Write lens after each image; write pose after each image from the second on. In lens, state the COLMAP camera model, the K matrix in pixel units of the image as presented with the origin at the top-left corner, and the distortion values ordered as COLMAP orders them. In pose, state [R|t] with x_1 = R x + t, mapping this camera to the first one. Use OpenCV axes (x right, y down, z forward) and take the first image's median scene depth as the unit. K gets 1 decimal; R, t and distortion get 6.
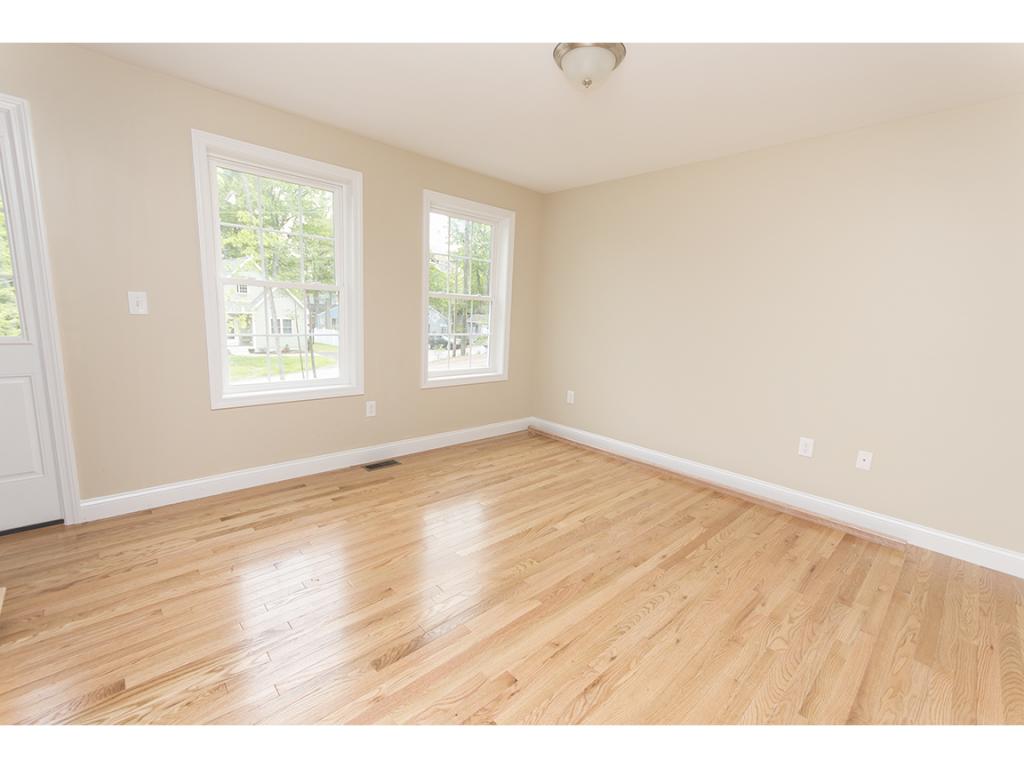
lens RADIAL K [[448.6, 0, 508.8], [0, 448.6, 386.6], [0, 0, 1]] dist [0.001509, 0.000187]
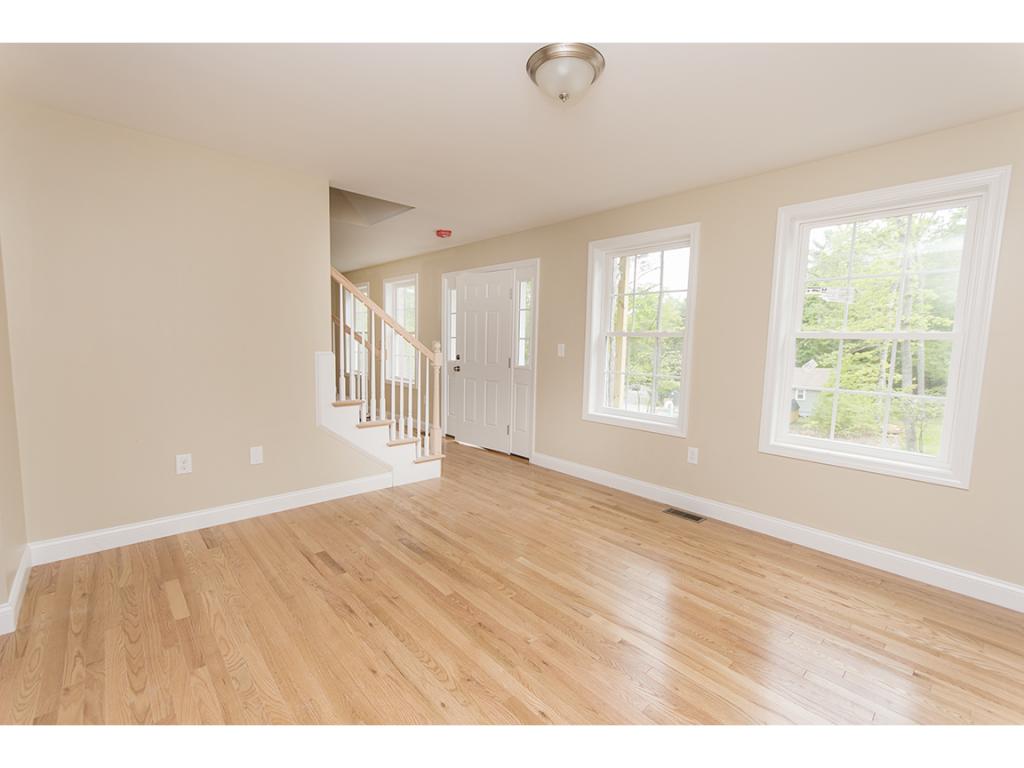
lens RADIAL K [[448.6, 0, 508.8], [0, 448.6, 386.6], [0, 0, 1]] dist [0.001509, 0.000187]
pose [[-0.019595, 0.049478, -0.998583, 0.963031], [-0.193320, 0.979739, 0.052338, -0.101536], [0.980940, 0.194071, -0.009633, 0.869407]]
